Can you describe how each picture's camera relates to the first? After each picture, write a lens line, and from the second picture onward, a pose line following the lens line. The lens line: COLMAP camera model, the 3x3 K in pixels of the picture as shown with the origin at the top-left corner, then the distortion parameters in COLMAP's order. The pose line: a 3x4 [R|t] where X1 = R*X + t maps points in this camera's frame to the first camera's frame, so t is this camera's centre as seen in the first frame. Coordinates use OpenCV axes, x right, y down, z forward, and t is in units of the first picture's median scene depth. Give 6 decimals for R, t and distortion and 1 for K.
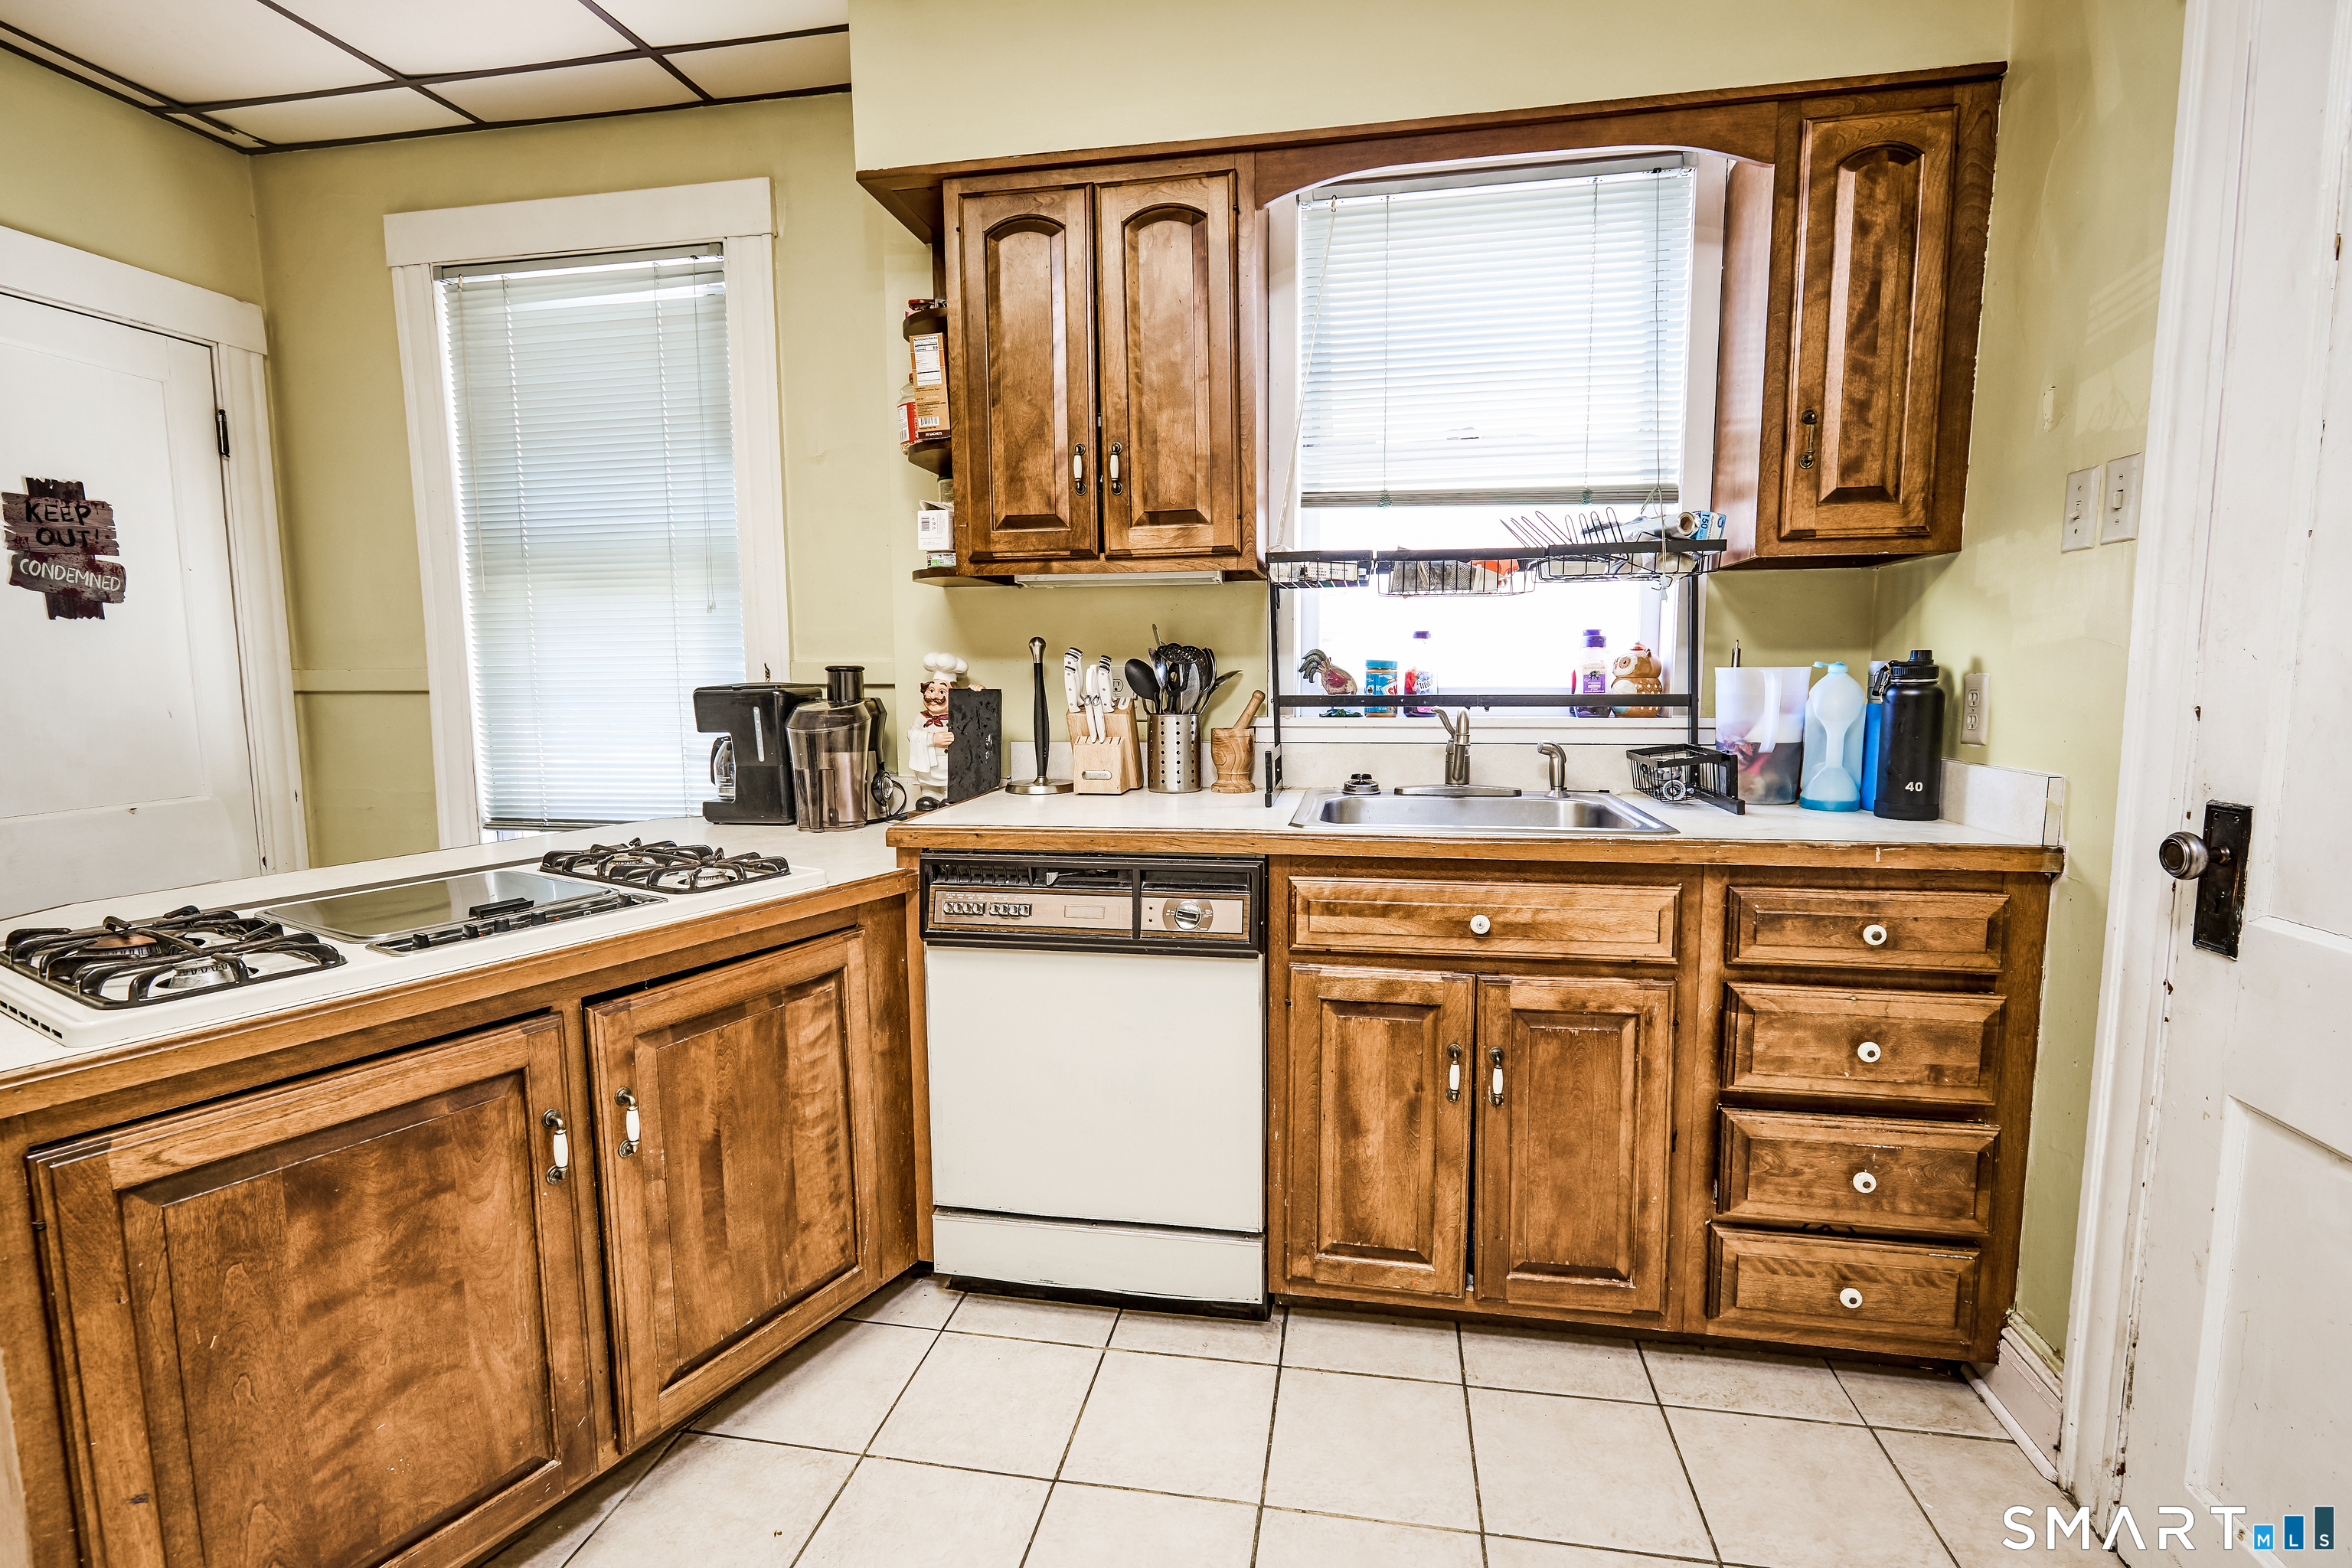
lens RADIAL K [[1070.9, 0, 1181.6], [0, 1070.9, 784.2], [0, 0, 1]] dist [-0.000266, 0.000297]
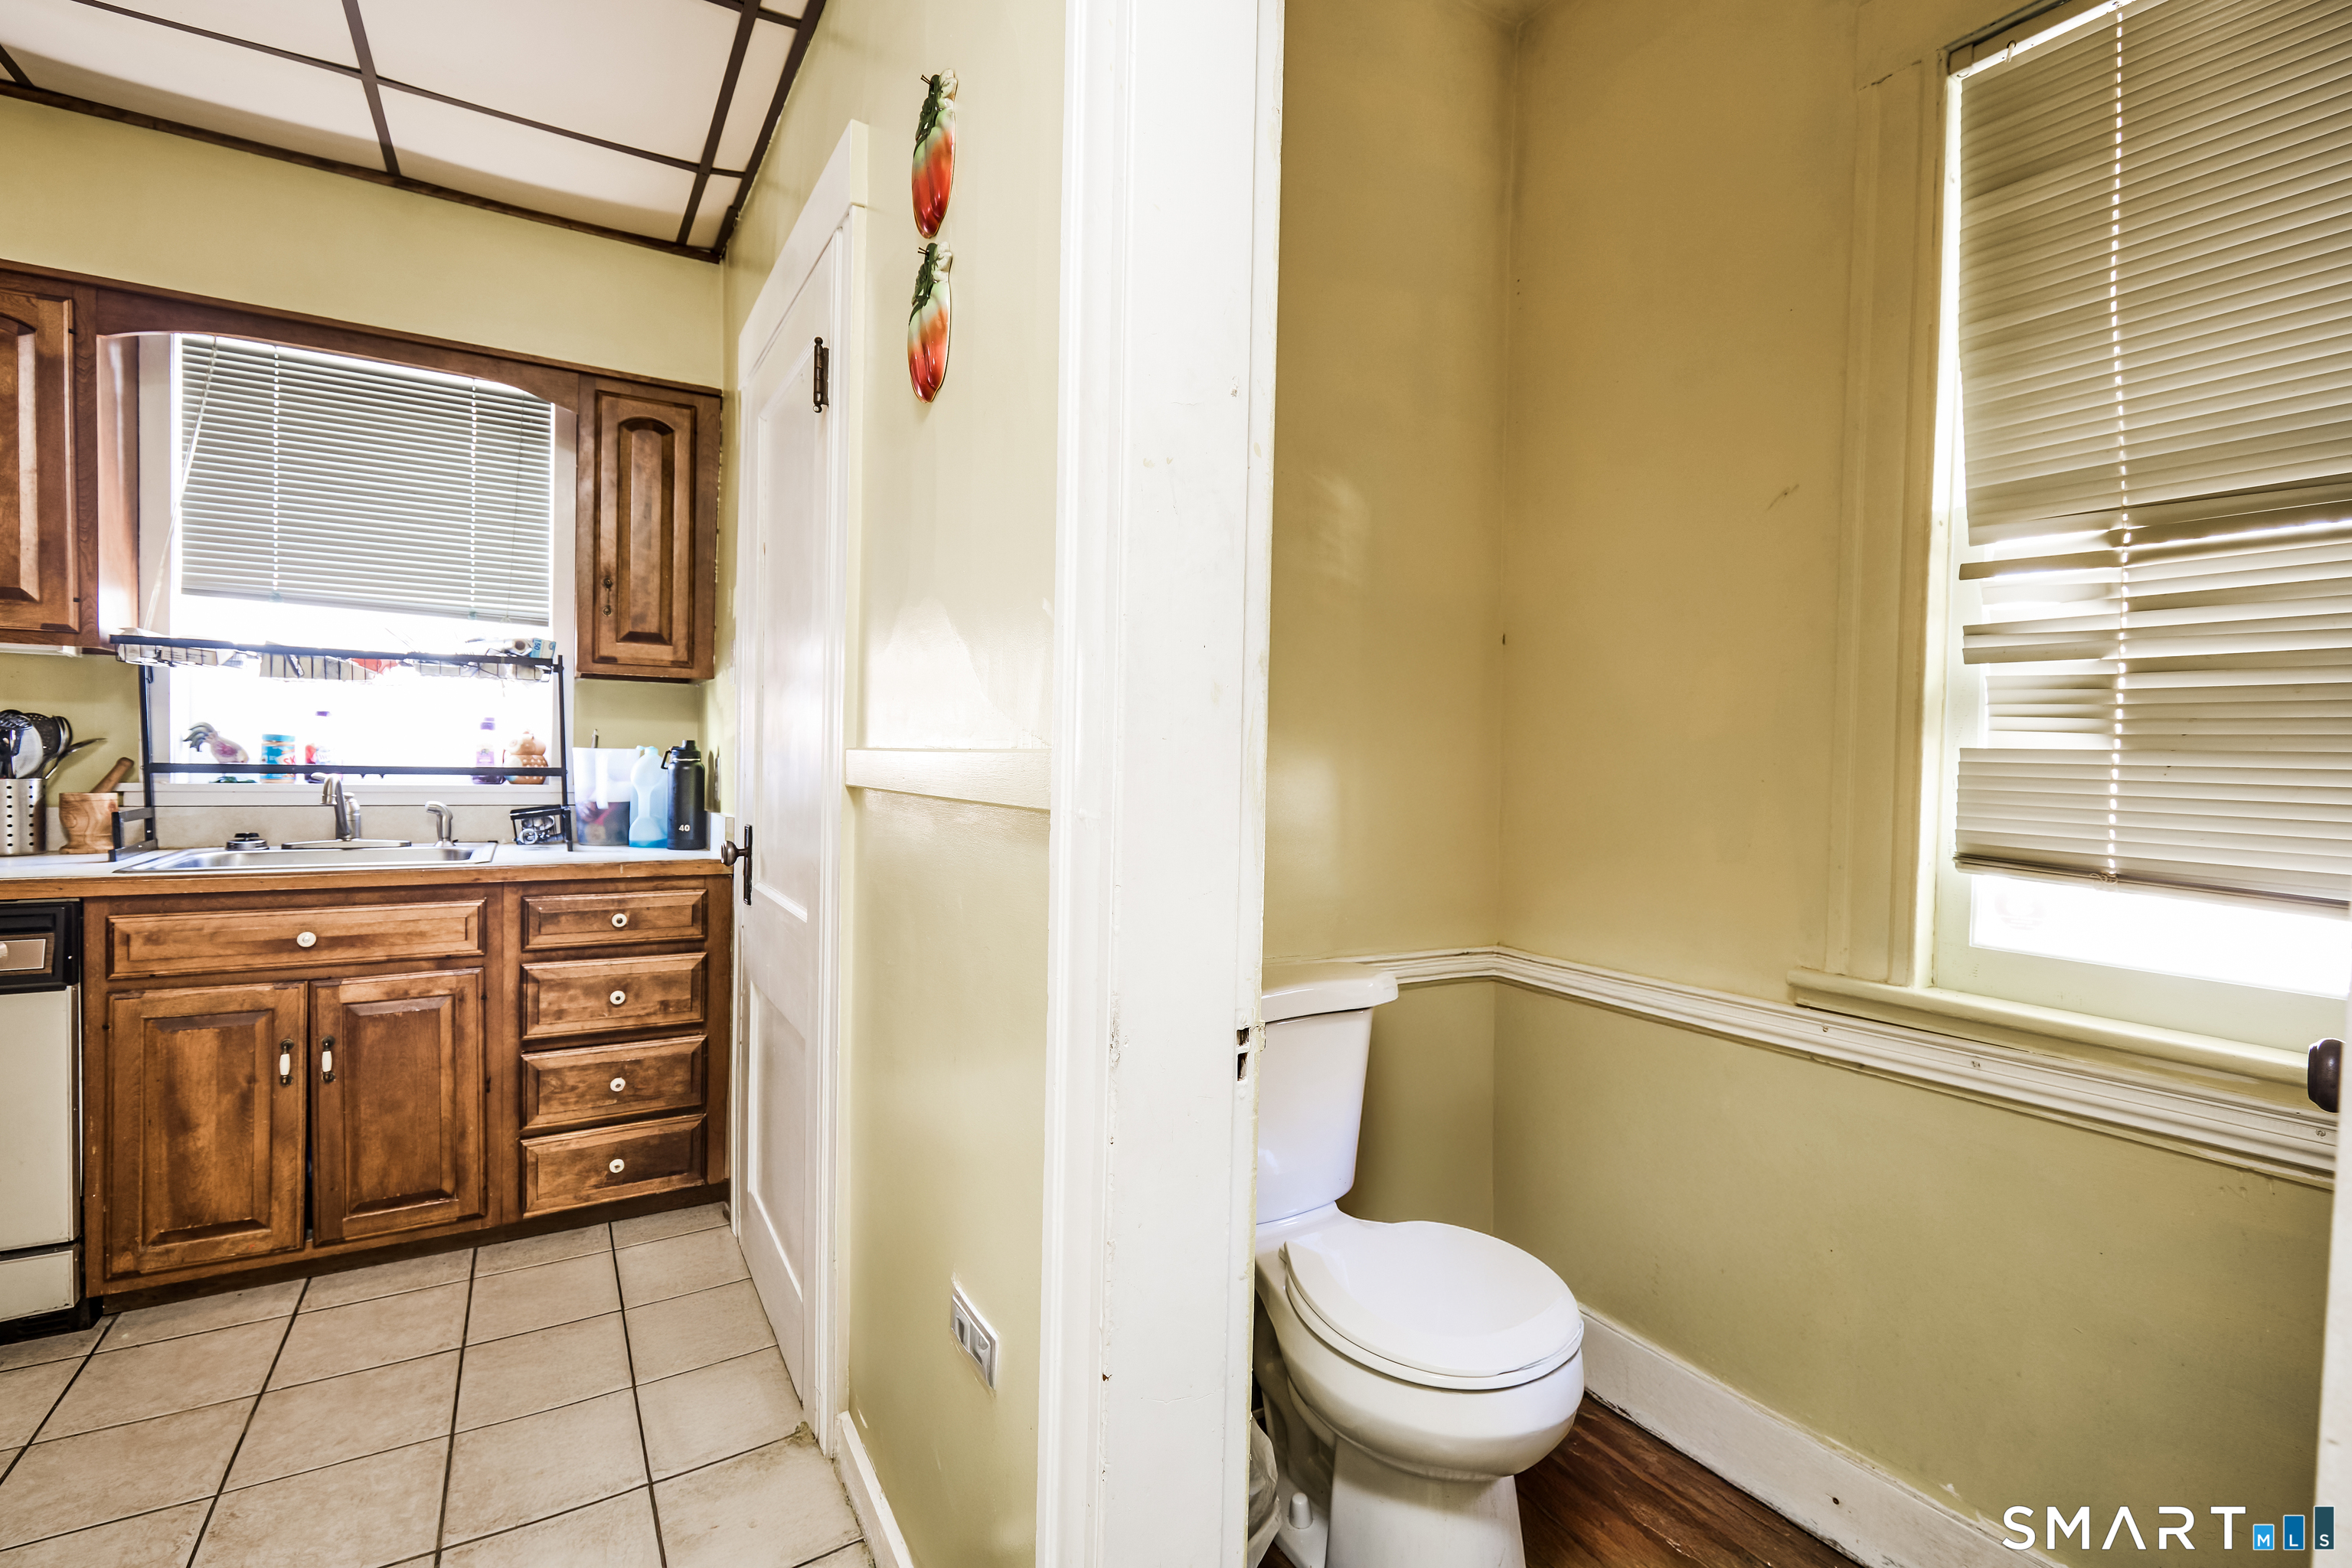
lens RADIAL K [[1070.9, 0, 1181.6], [0, 1070.9, 784.2], [0, 0, 1]] dist [-0.000266, 0.000297]
pose [[0.753046, 0.007451, 0.657925, 0.210094], [0.043916, 0.997137, -0.061558, 0.066122], [-0.656500, 0.075249, 0.750563, -0.636879]]
